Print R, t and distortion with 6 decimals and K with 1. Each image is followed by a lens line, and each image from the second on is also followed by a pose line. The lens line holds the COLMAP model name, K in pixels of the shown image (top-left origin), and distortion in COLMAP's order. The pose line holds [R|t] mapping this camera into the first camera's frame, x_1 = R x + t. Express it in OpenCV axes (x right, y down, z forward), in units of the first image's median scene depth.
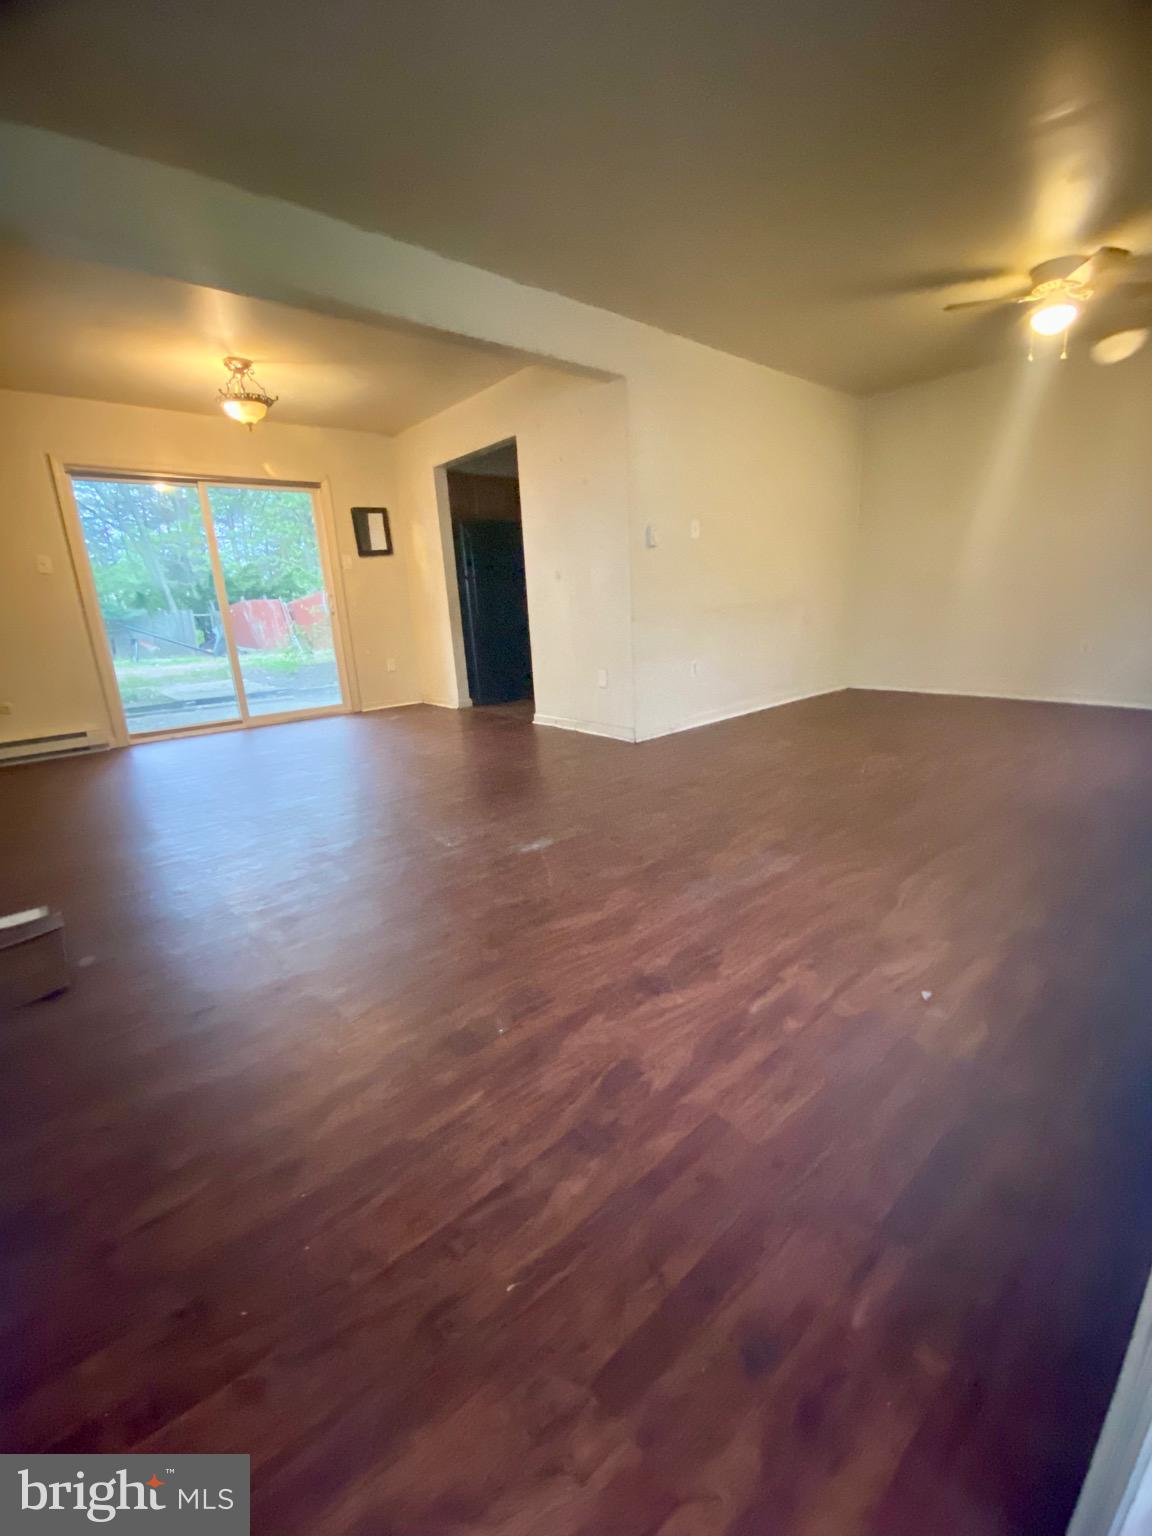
lens RADIAL K [[633.5, 0, 572.6], [0, 633.5, 767.4], [0, 0, 1]] dist [0.015303, -0.020806]
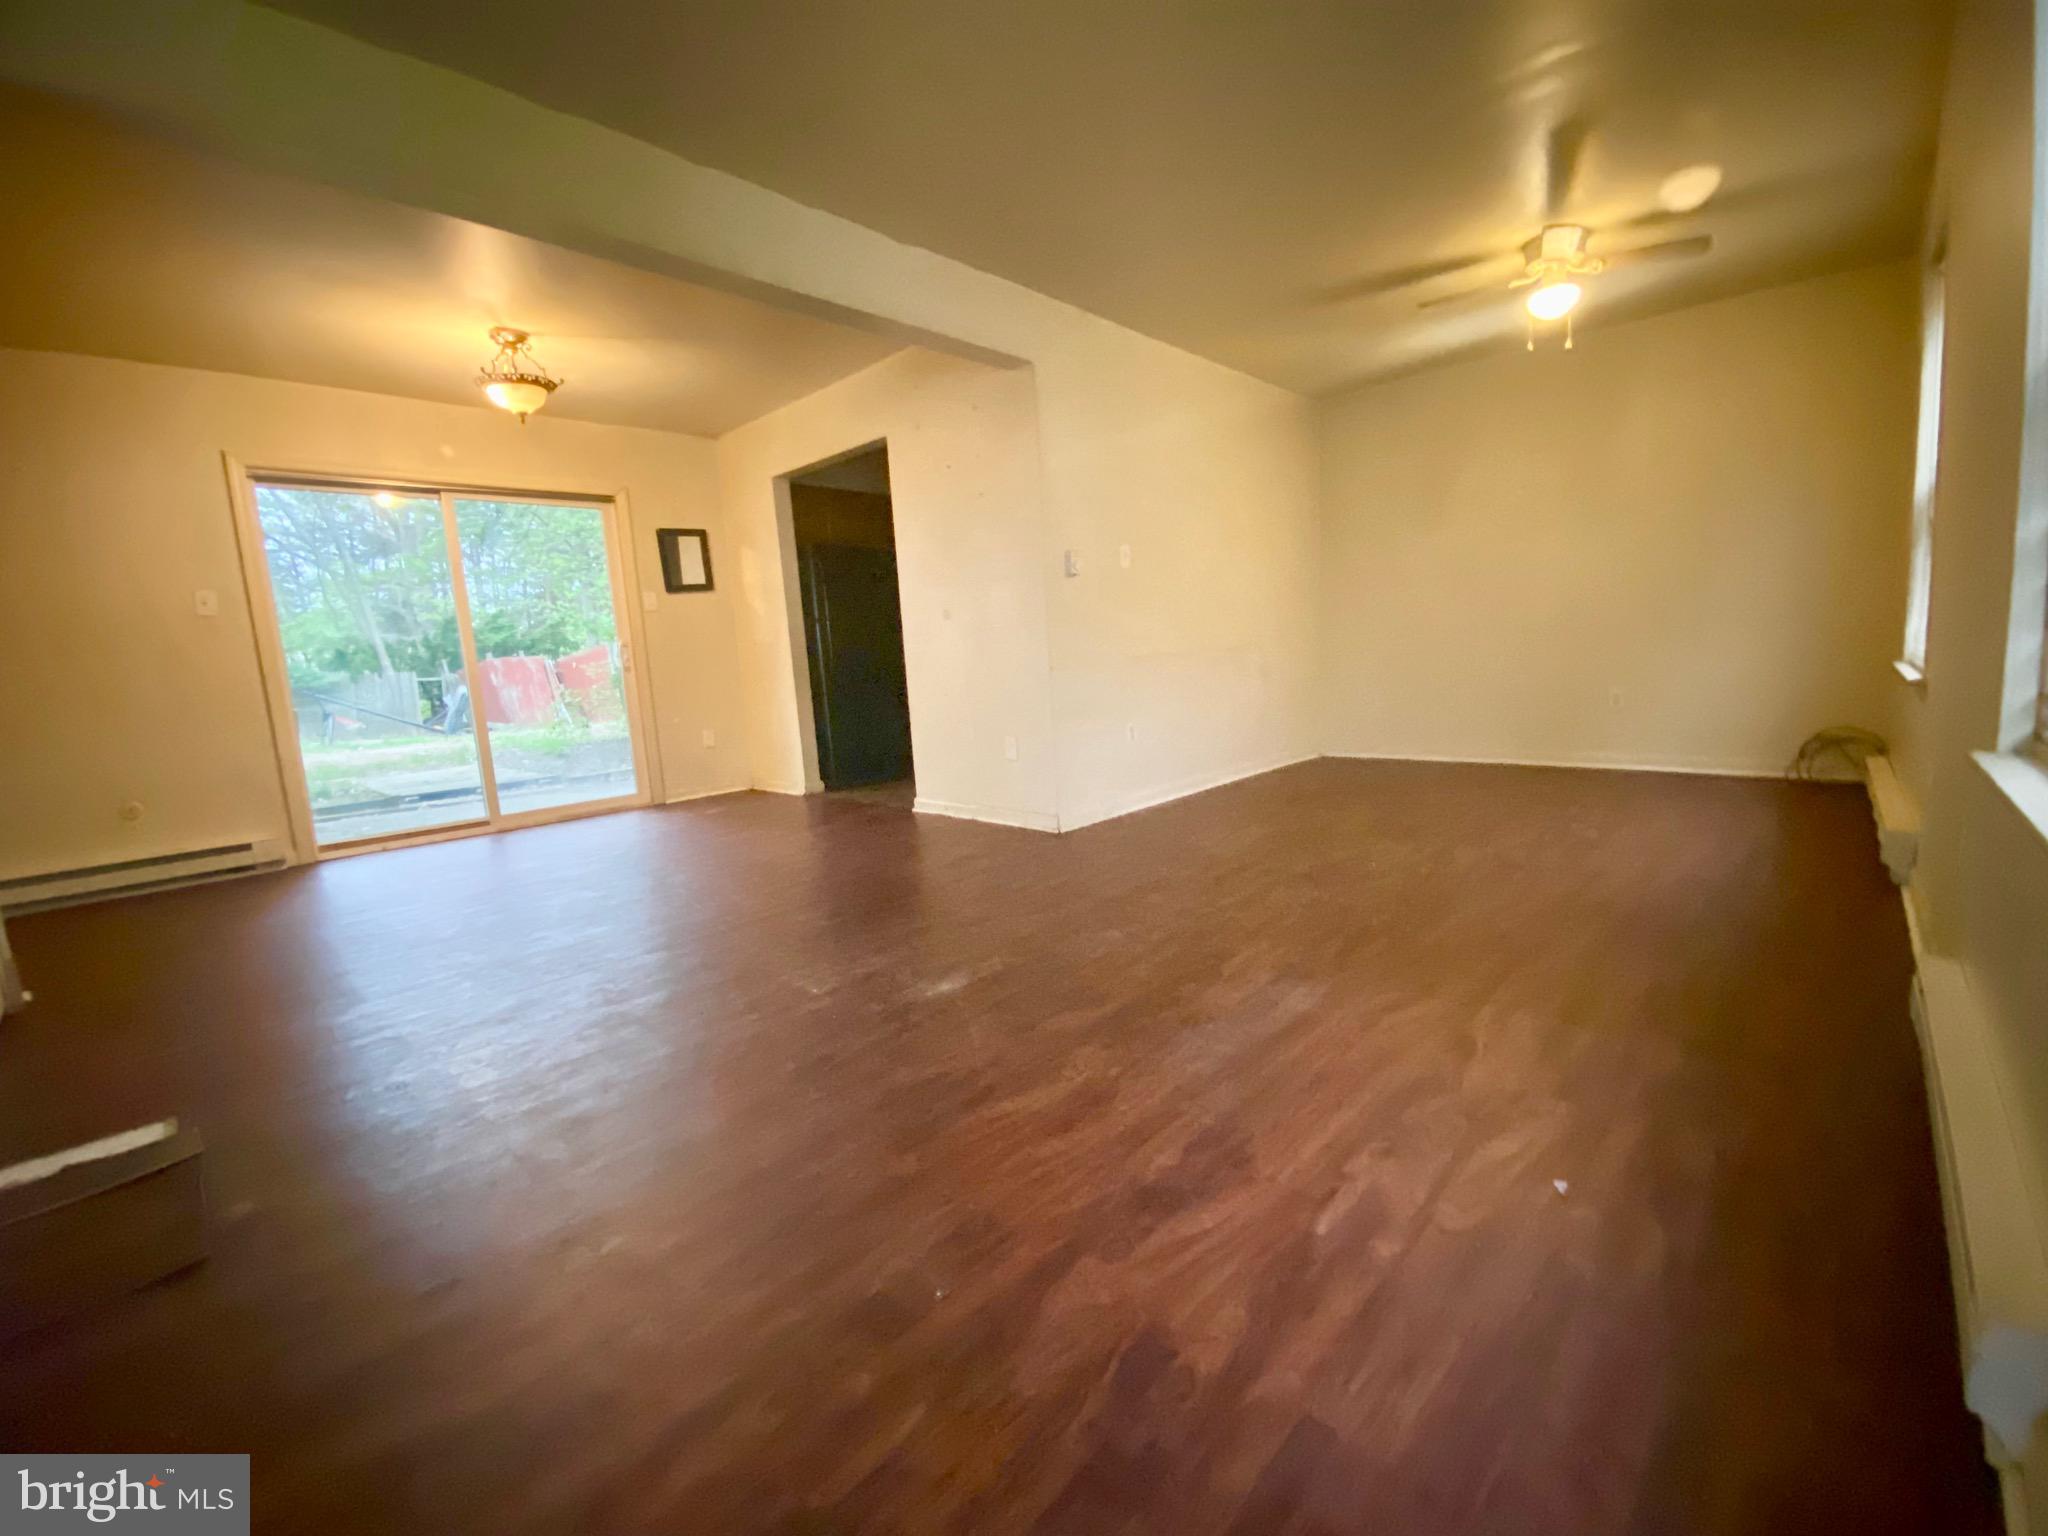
lens RADIAL K [[844.6, 0, 1017.7], [0, 844.6, 770.0], [0, 0, 1]] dist [0.015303, -0.020806]
pose [[0.995885, -0.023202, 0.087605, -0.028043], [0.033589, 0.992323, -0.119021, 0.000948], [-0.084171, 0.121474, 0.989019, 0.029370]]
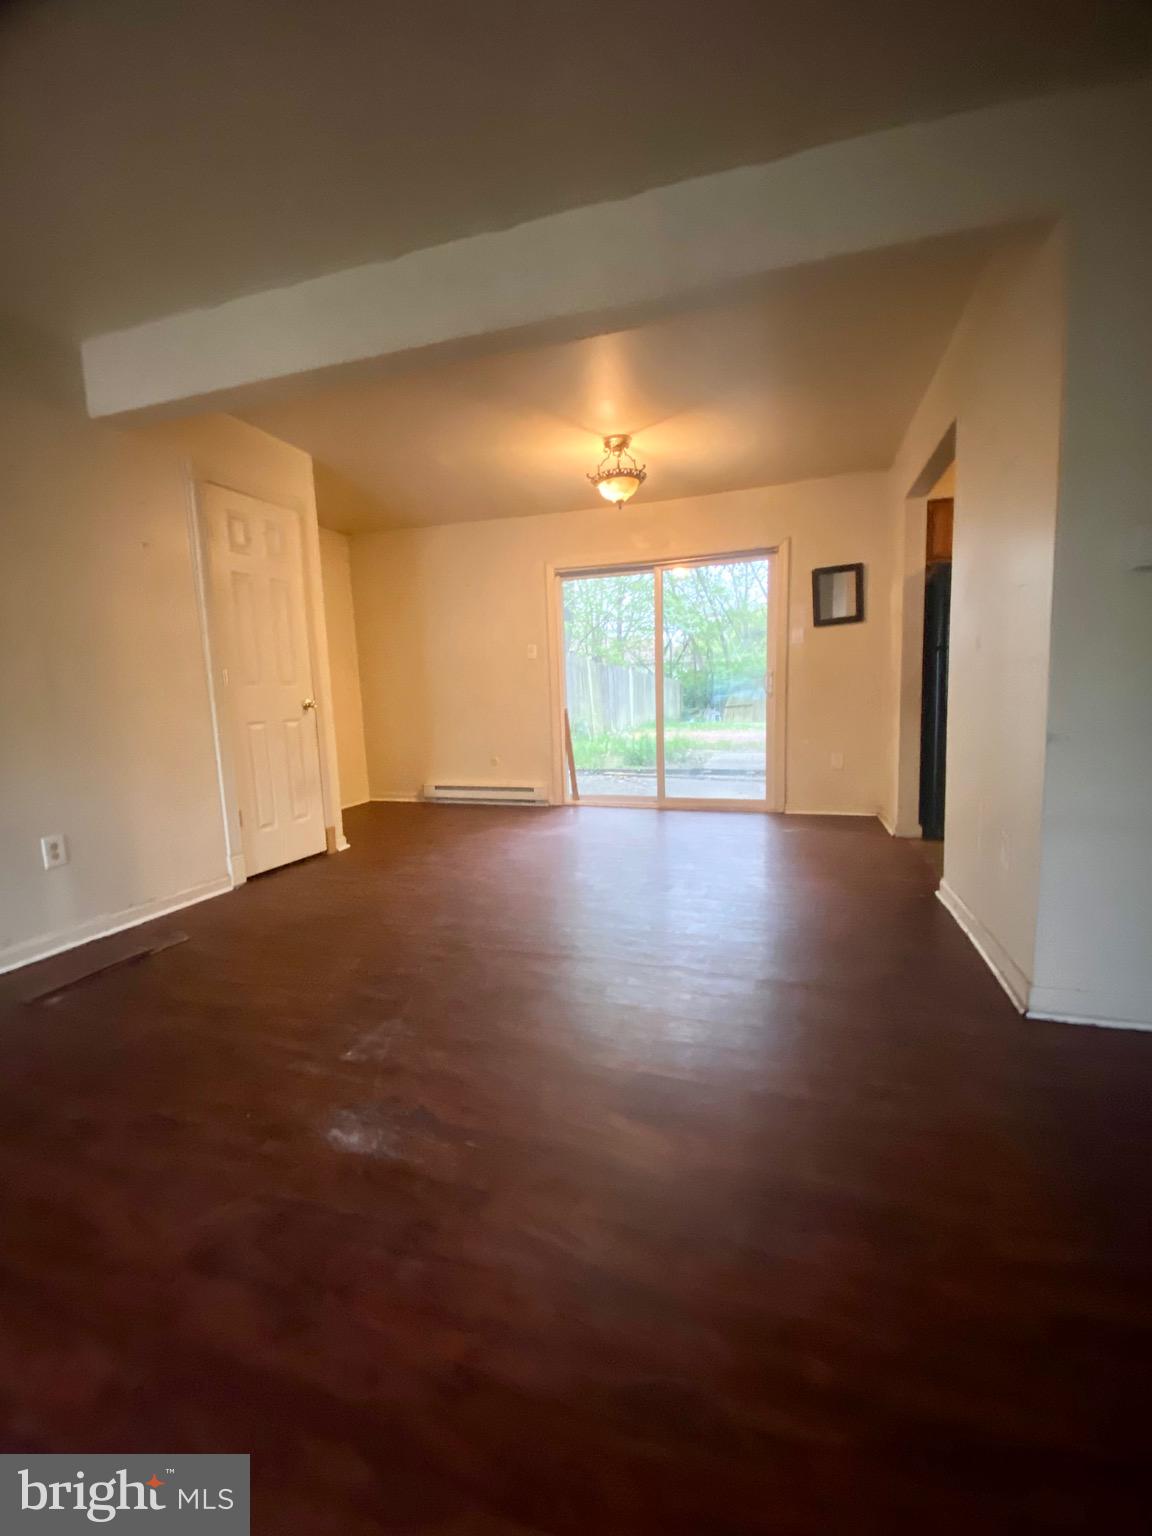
lens RADIAL K [[616.3, 0, 575.2], [0, 616.3, 768.9], [0, 0, 1]] dist [0.008531, -0.018871]
pose [[0.507299, 0.134115, -0.851270, 0.245649], [-0.213178, 0.976645, 0.026828, -0.133697], [0.834987, 0.167862, 0.524041, 0.435837]]
